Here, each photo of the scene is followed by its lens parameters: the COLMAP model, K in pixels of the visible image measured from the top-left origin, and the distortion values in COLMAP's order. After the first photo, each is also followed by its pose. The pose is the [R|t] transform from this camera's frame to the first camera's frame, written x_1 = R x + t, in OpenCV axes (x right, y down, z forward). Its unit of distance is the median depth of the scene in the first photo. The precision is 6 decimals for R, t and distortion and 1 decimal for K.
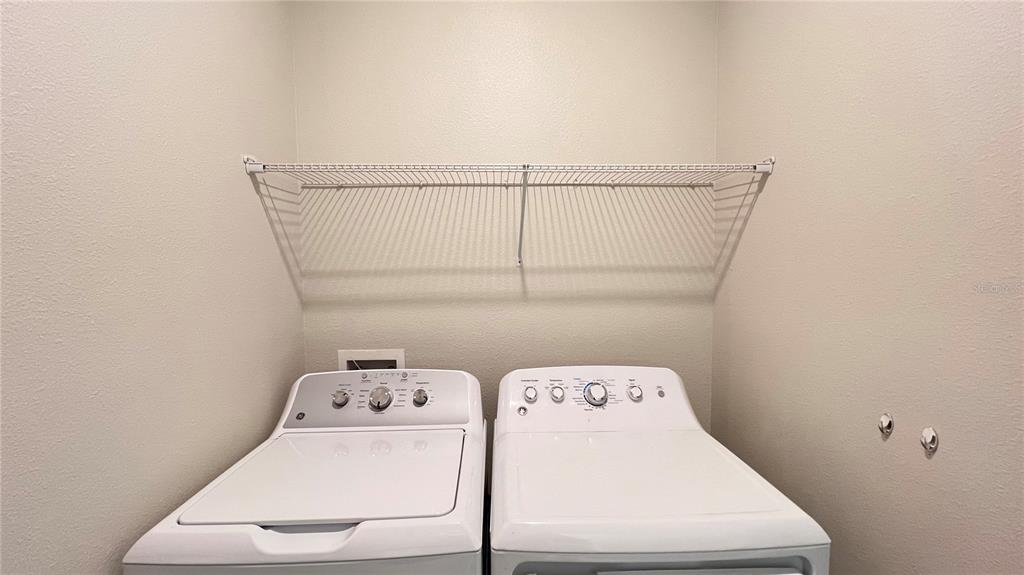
lens RADIAL K [[408.7, 0, 512.0], [0, 408.7, 287.5], [0, 0, 1]] dist [-0.002331, -0.000118]
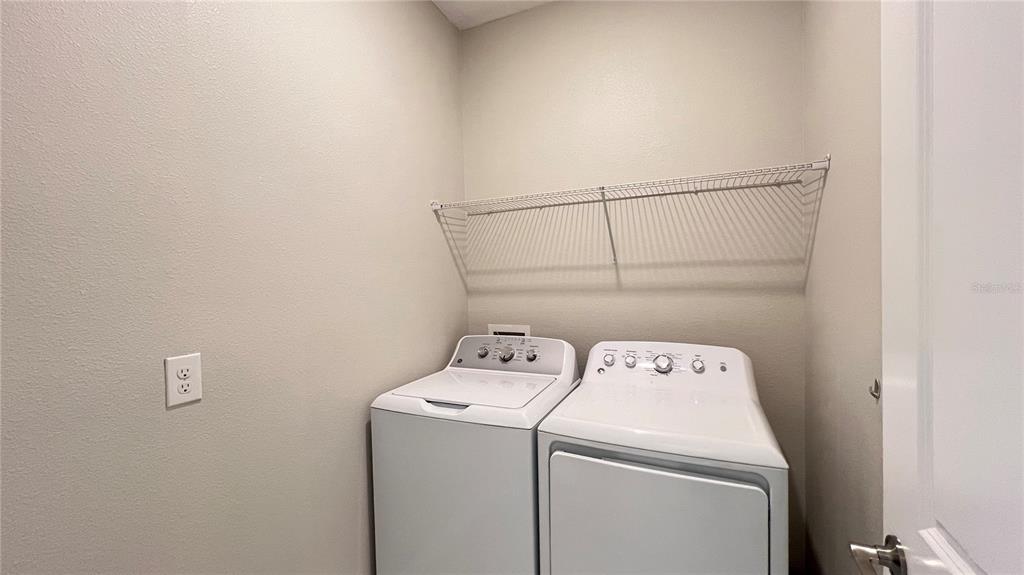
lens RADIAL K [[408.7, 0, 512.0], [0, 408.7, 287.5], [0, 0, 1]] dist [-0.002331, -0.000118]
pose [[0.895514, -0.001548, -0.445031, 0.330823], [-0.007930, 0.999780, -0.019435, 0.054831], [0.444963, 0.020933, 0.895304, -0.299076]]
